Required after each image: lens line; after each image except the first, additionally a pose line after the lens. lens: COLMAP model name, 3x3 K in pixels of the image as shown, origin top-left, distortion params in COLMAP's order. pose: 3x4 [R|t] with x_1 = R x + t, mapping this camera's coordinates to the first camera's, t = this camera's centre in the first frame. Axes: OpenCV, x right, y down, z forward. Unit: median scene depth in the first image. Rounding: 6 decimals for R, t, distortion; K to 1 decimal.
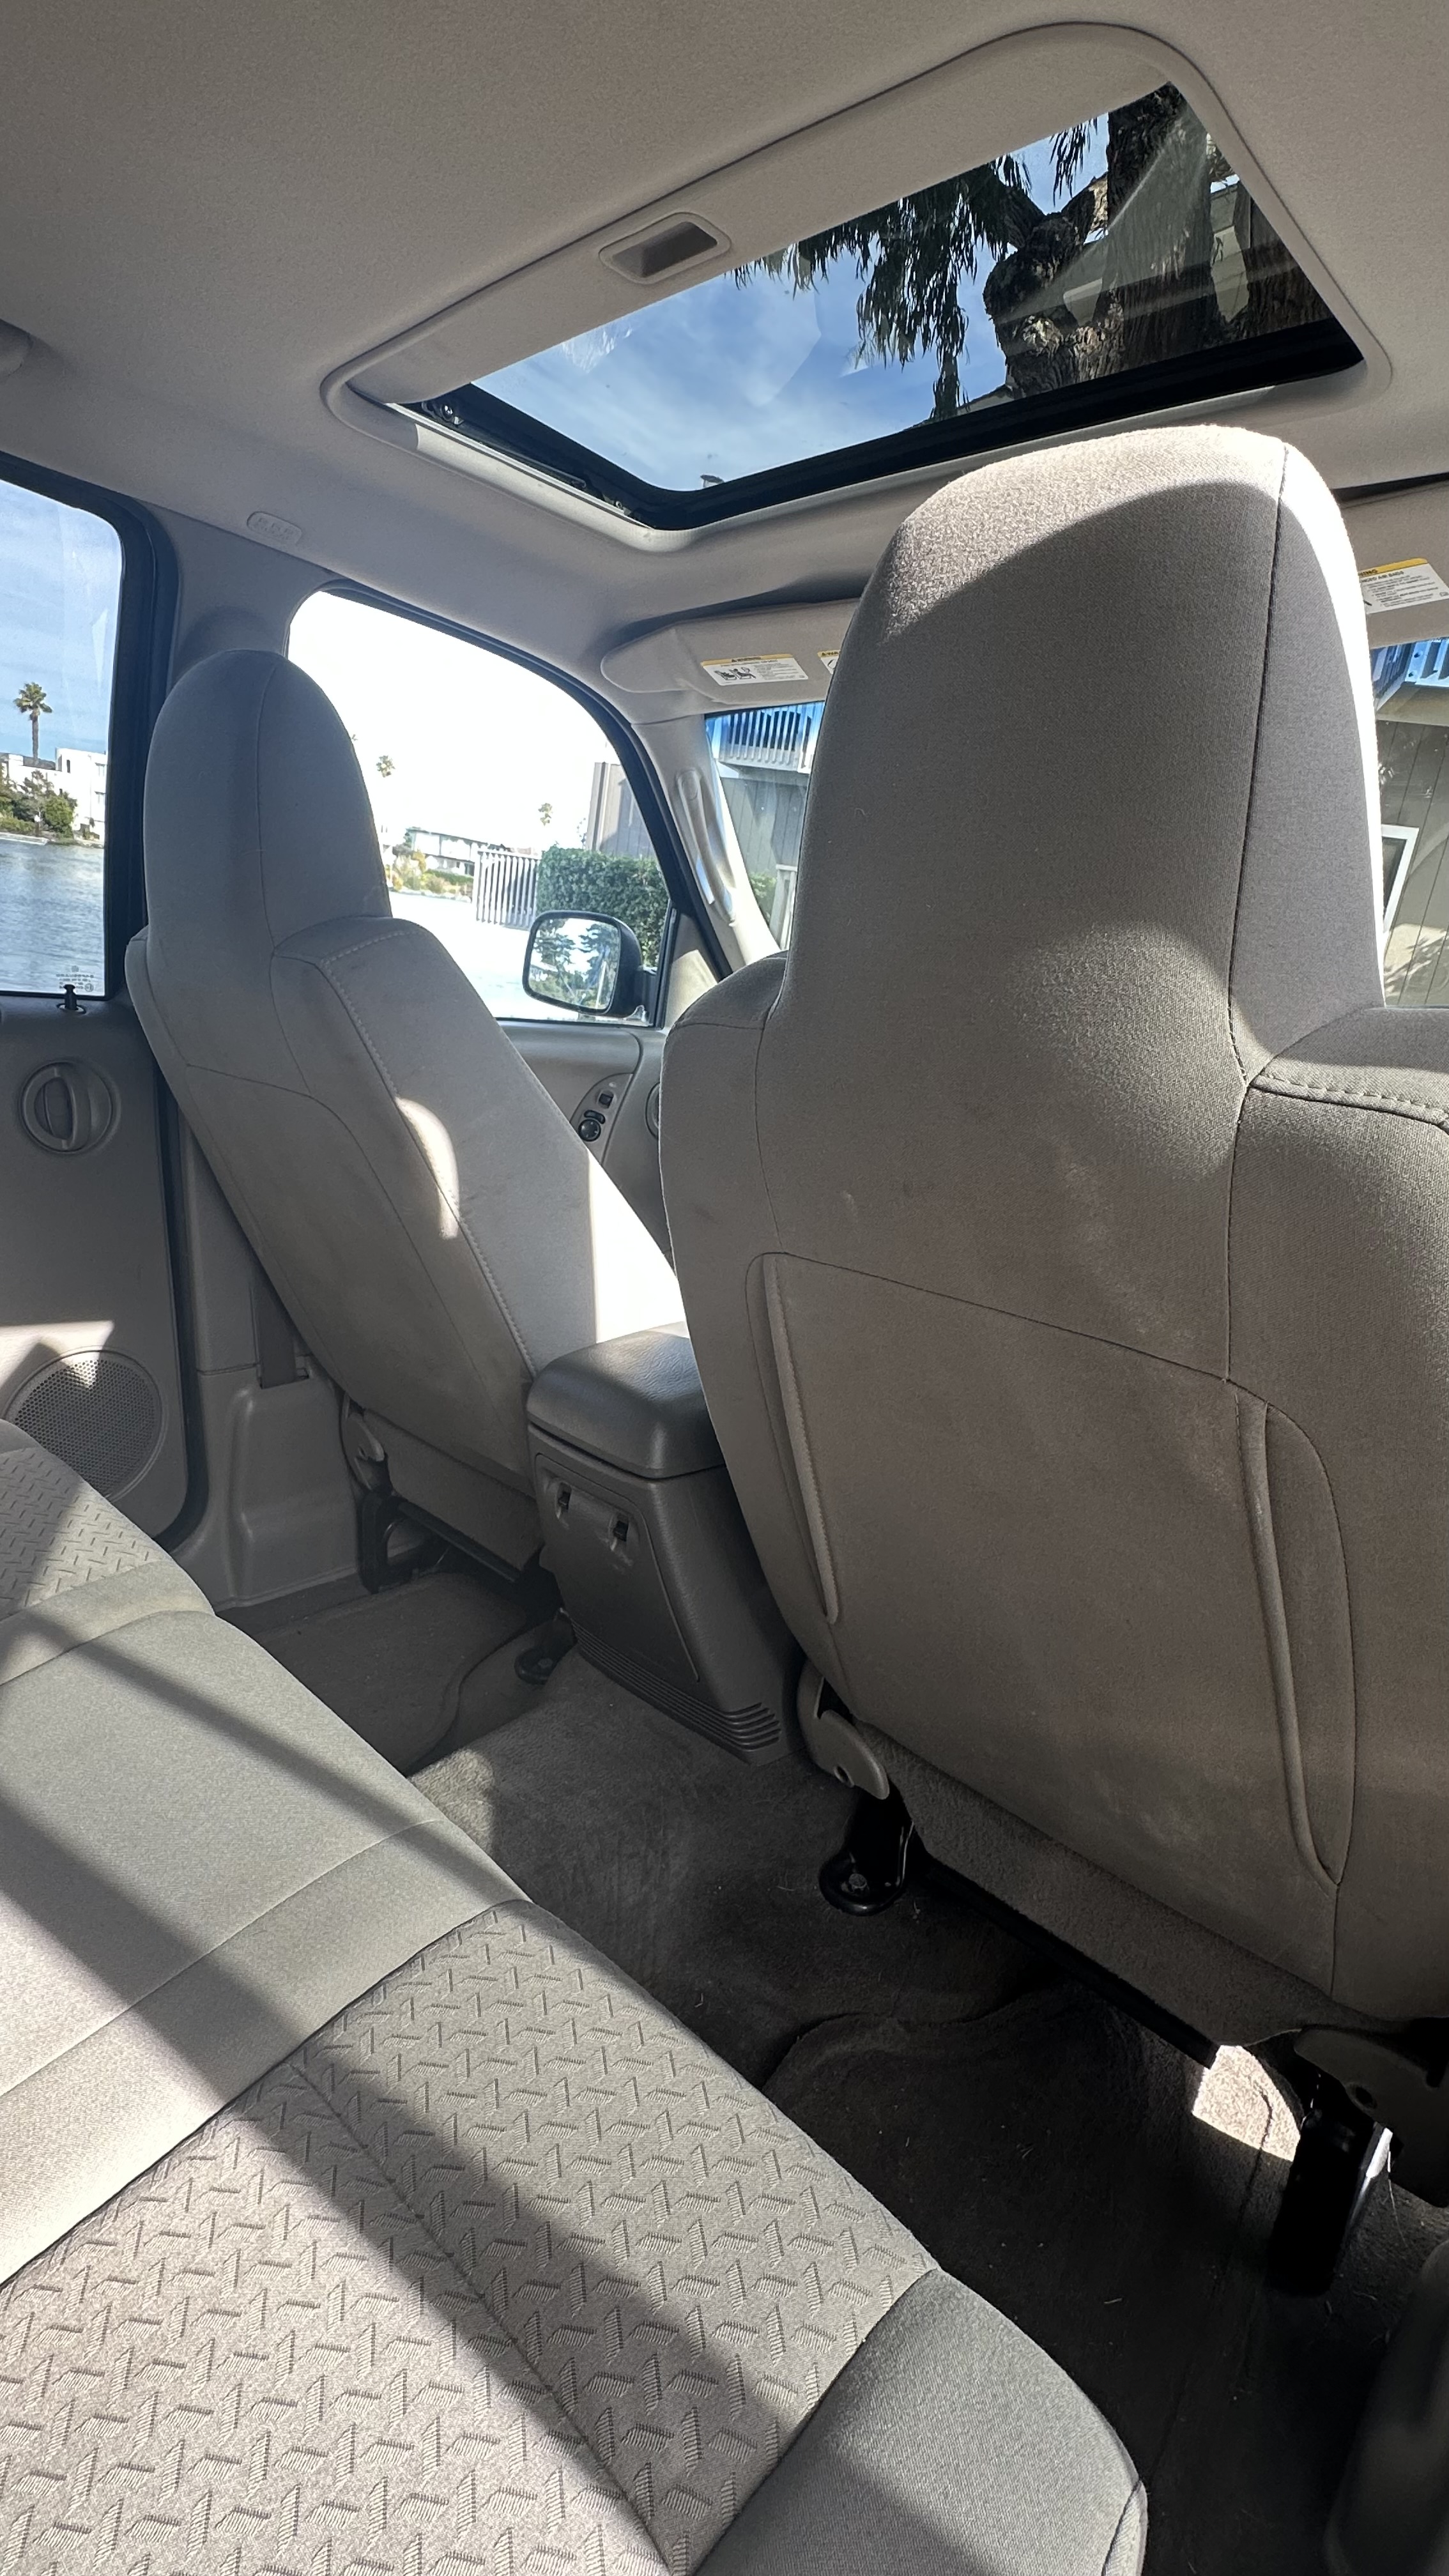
lens RADIAL K [[1217.9, 0, 690.9], [0, 1217.9, 1287.3], [0, 0, 1]] dist [-0.002350, -0.000451]
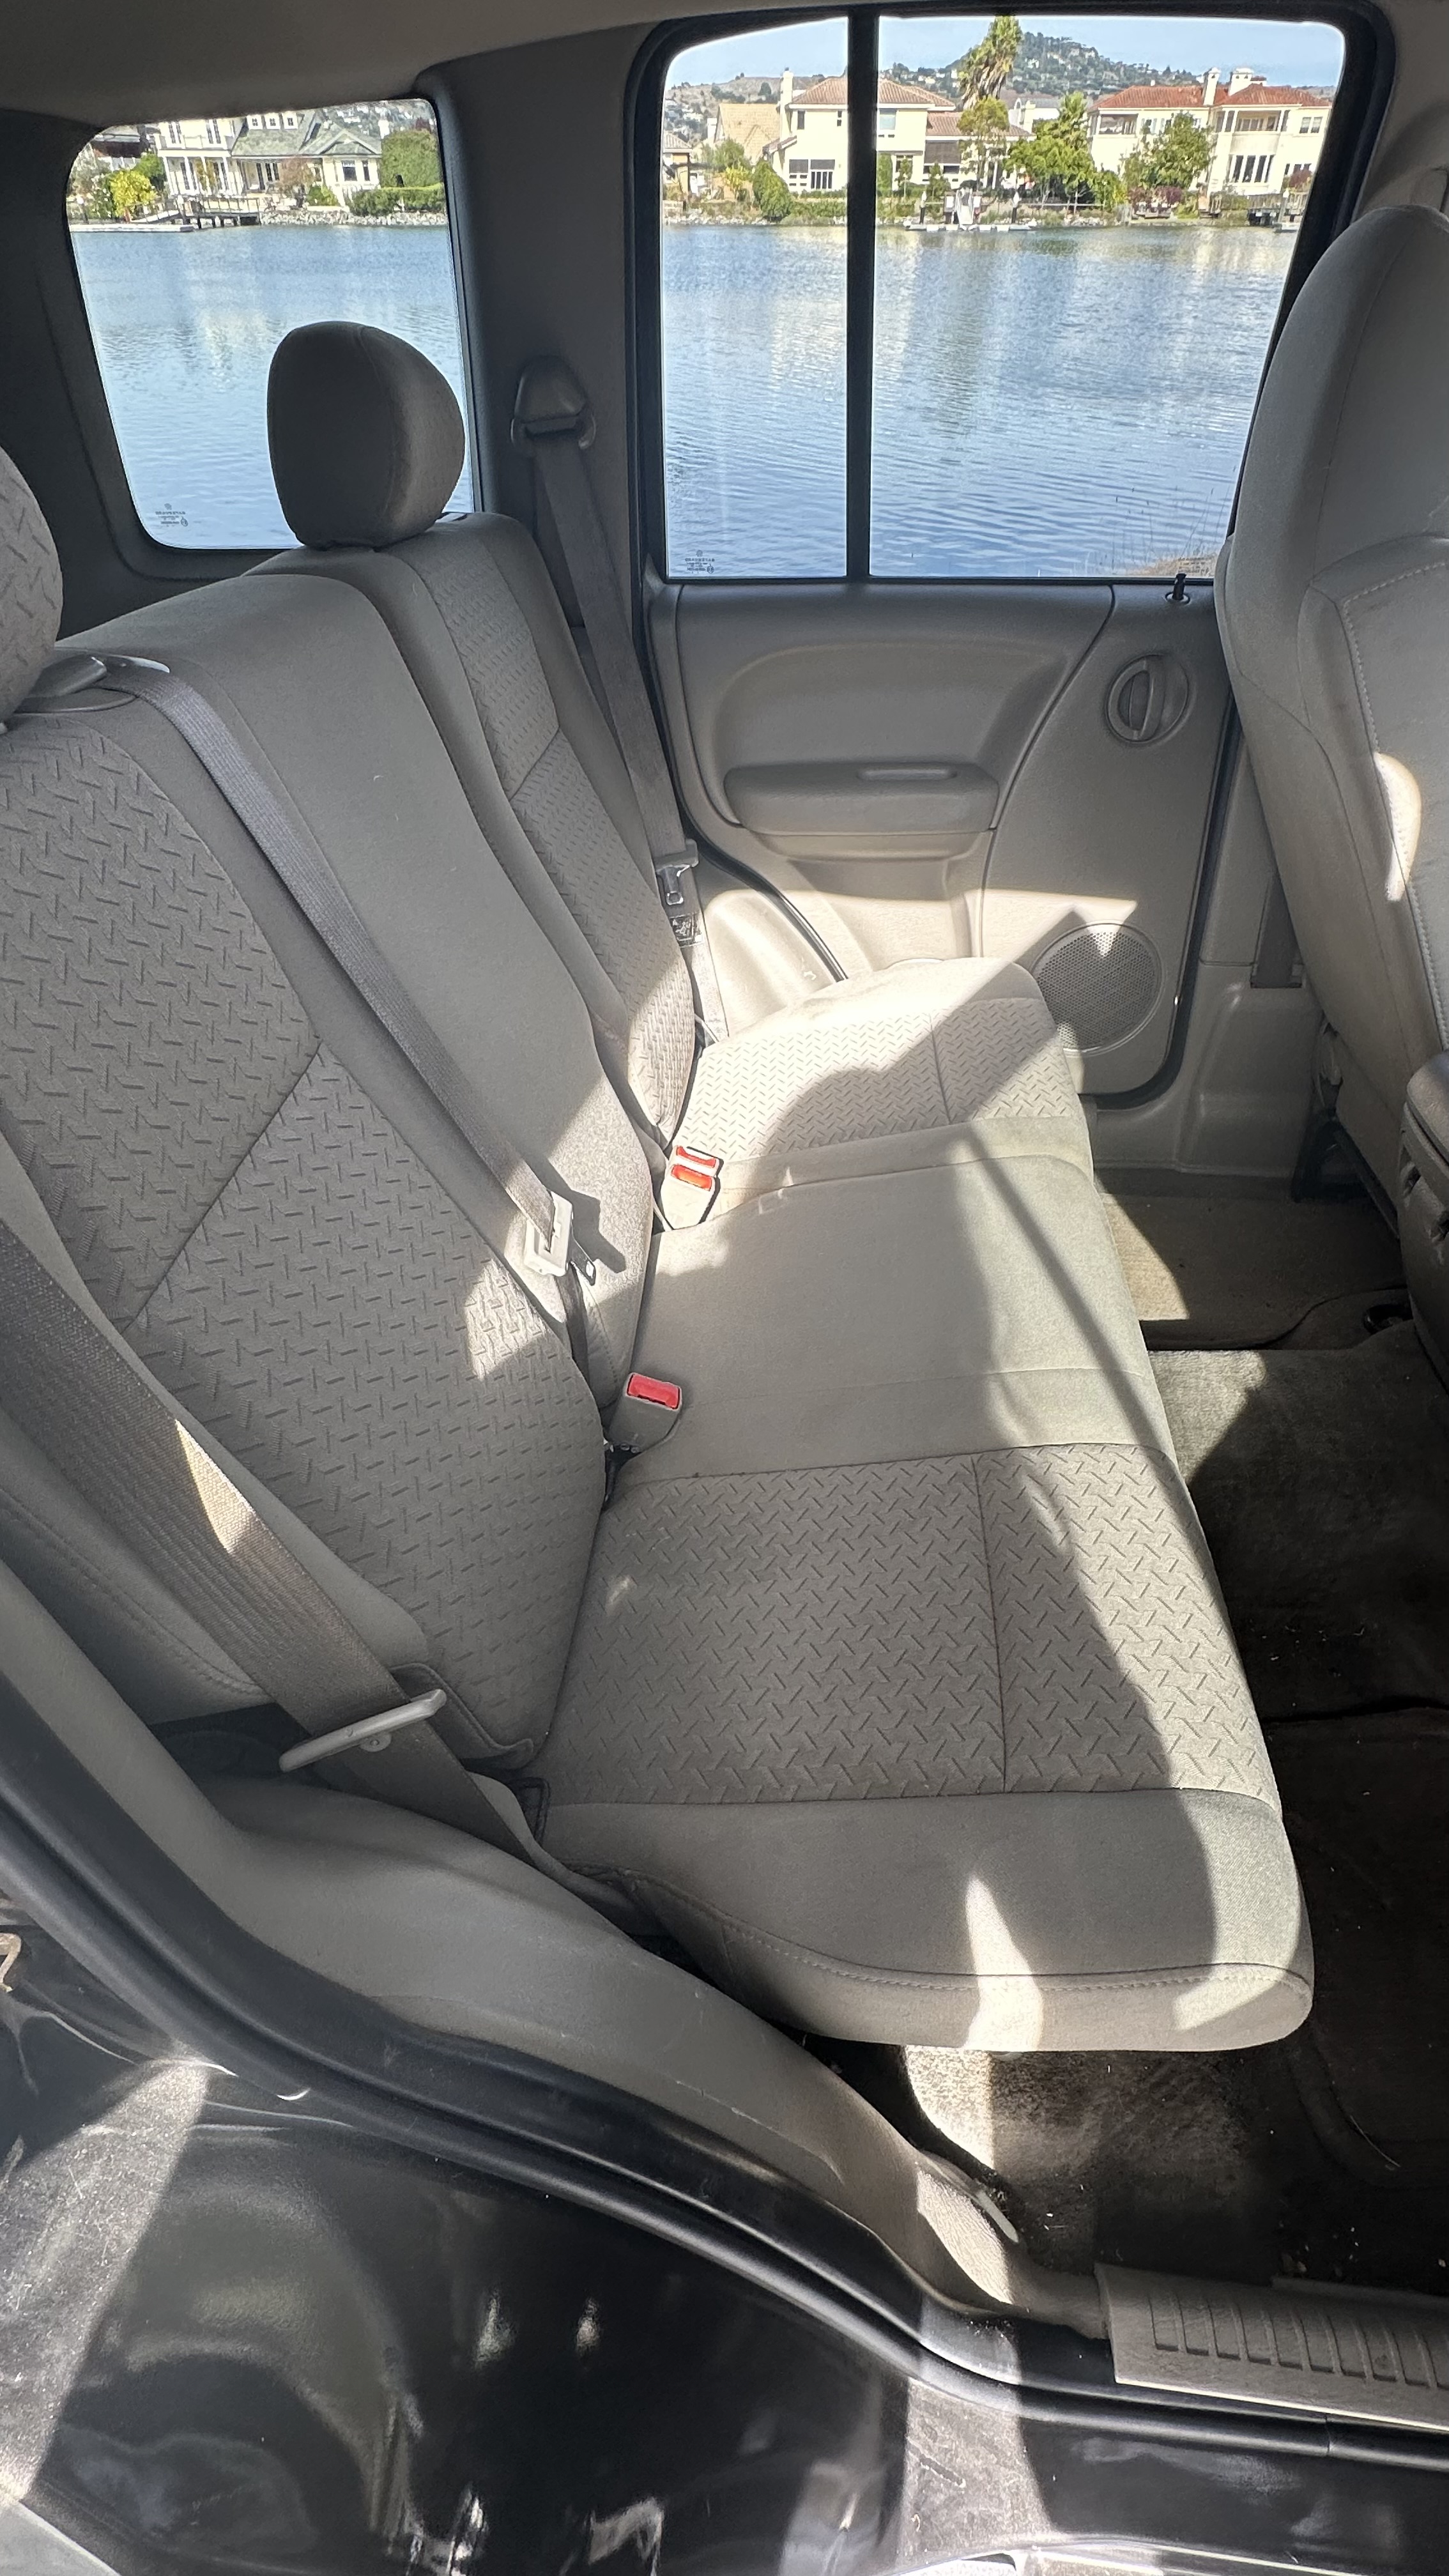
lens RADIAL K [[1243.2, 0, 733.6], [0, 1243.2, 1263.2], [0, 0, 1]] dist [0.005160, 0.001499]
pose [[0.637425, 0.388710, -0.665277, 0.223910], [-0.130990, 0.905522, 0.403575, -0.098628], [0.759296, -0.170104, 0.628119, -0.100322]]
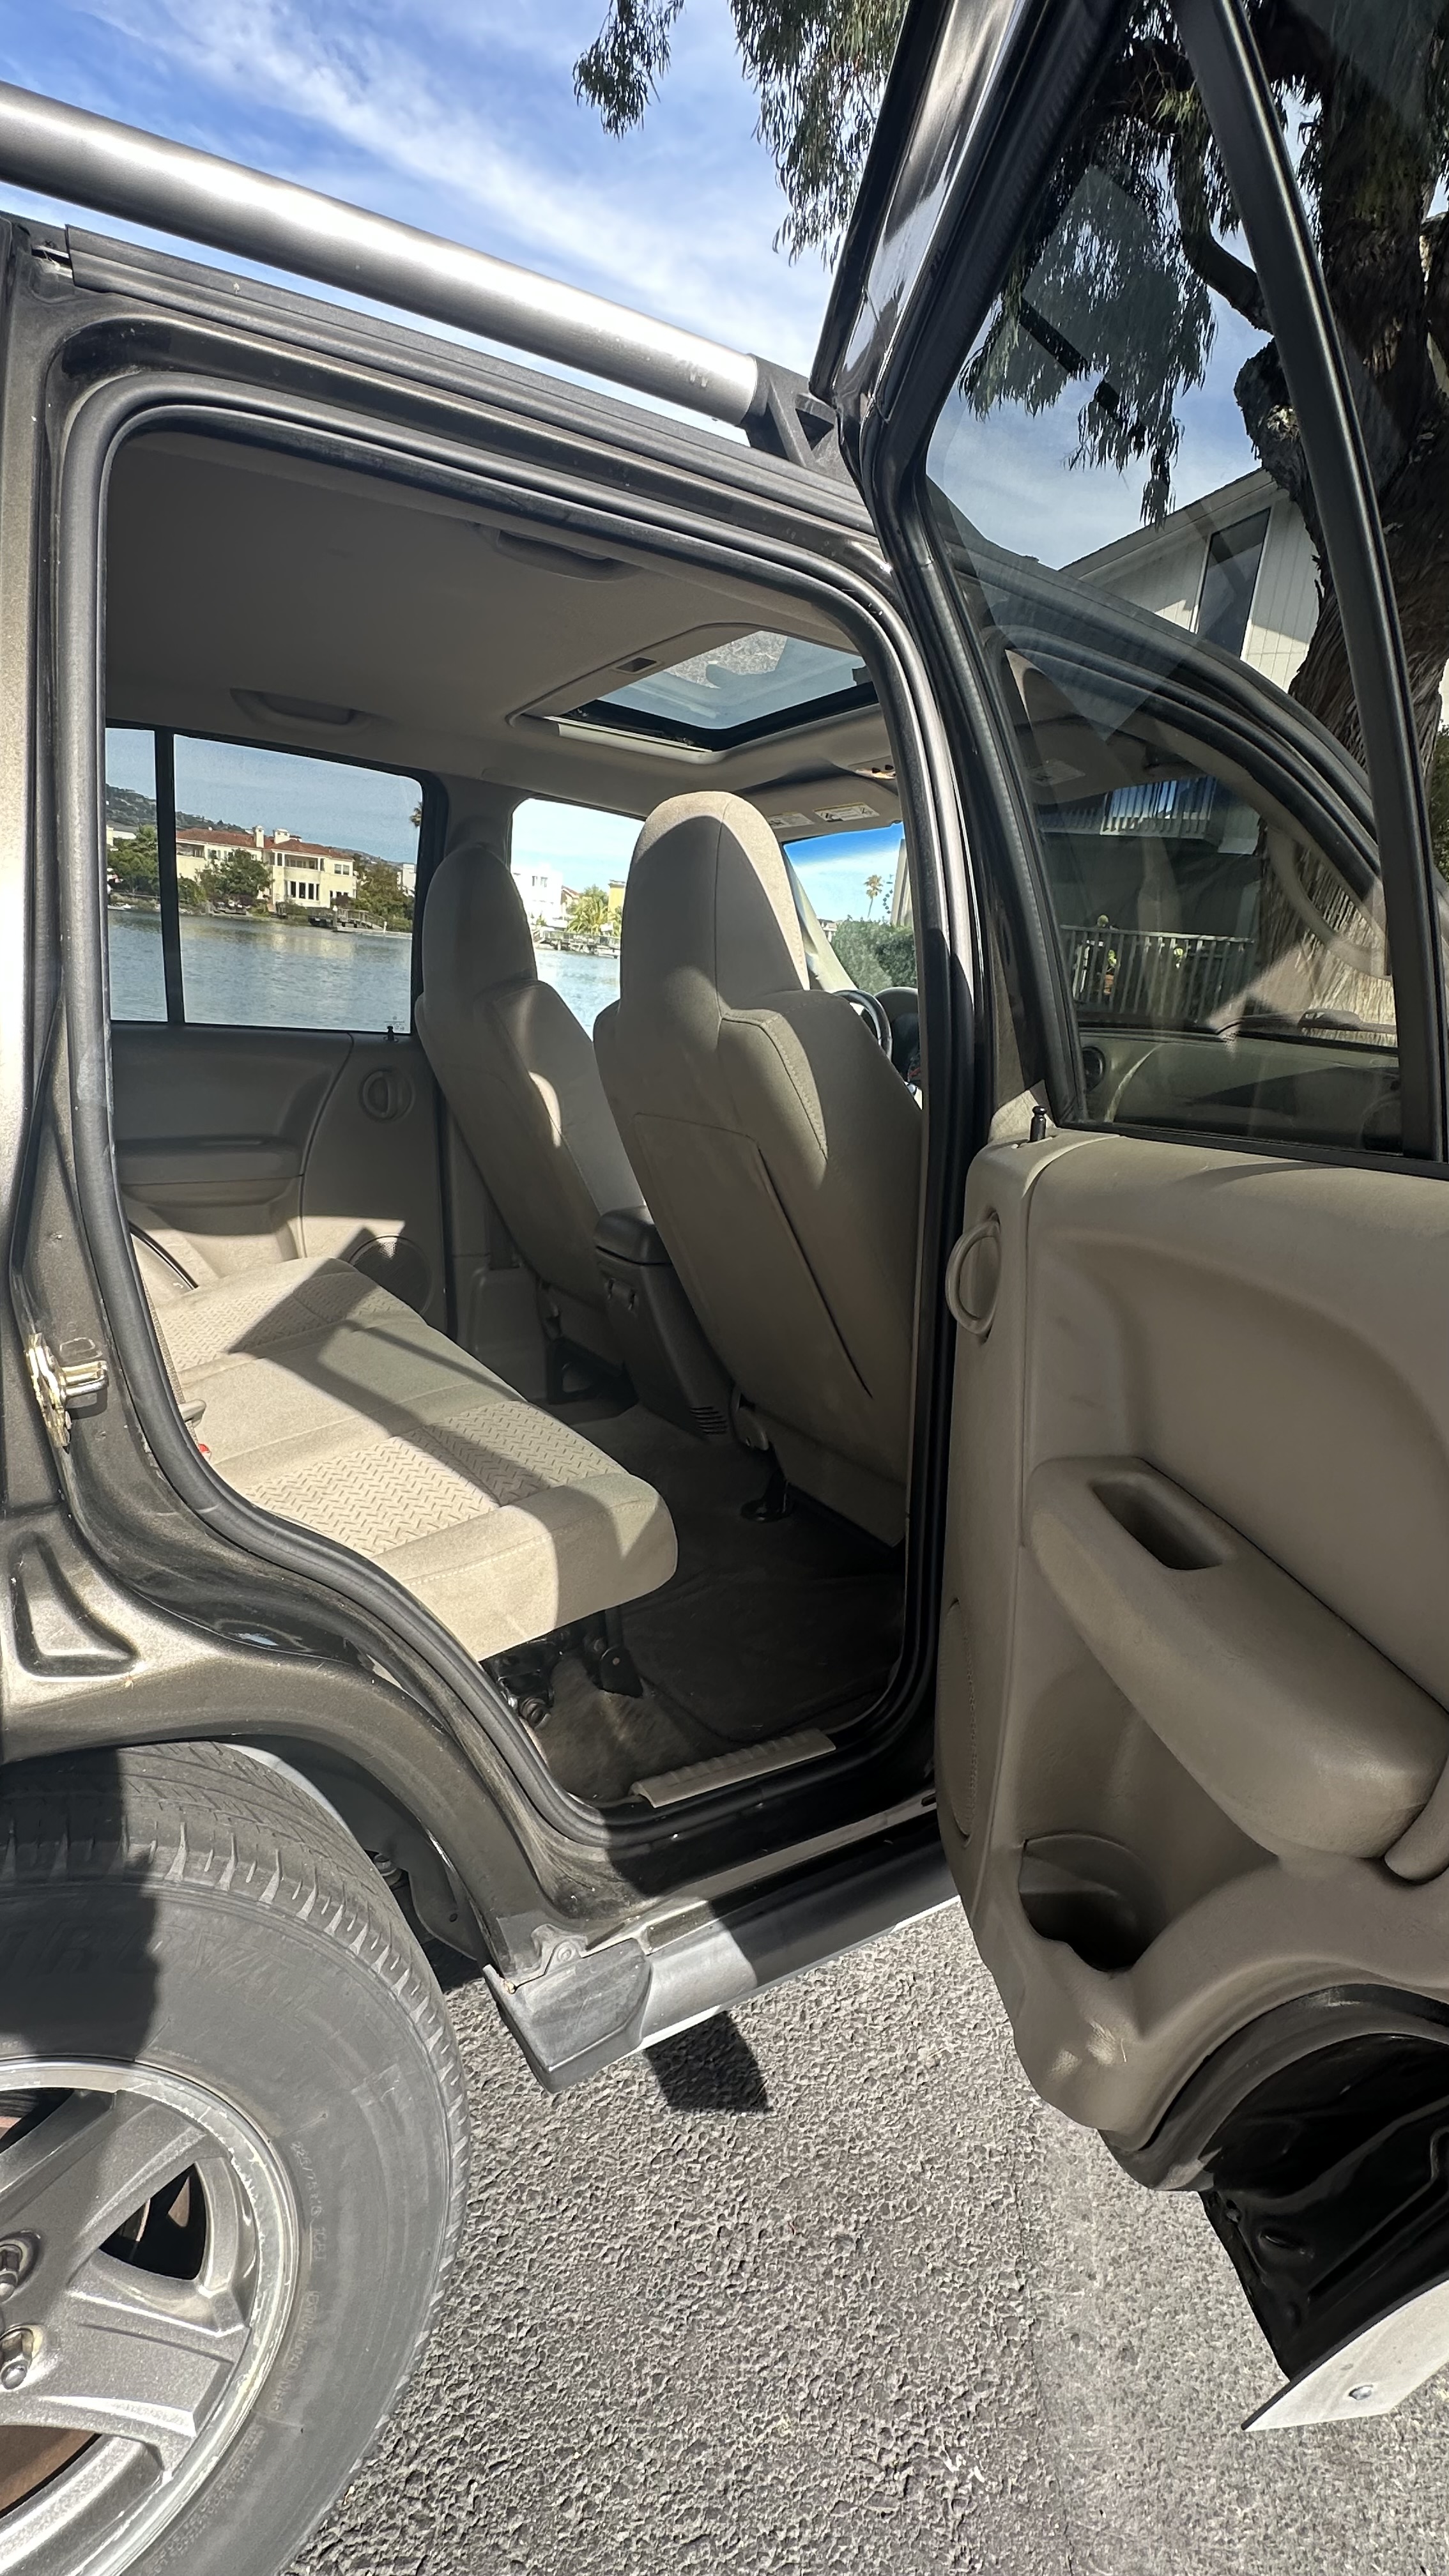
lens RADIAL K [[1295.9, 0, 705.2], [0, 1295.9, 1264.0], [0, 0, 1]] dist [0.055137, 0.000356]
pose [[0.962822, 0.007433, -0.270033, 0.480927], [-0.029675, 0.996482, -0.078377, 0.246300], [0.268501, 0.083476, 0.959656, -0.720856]]
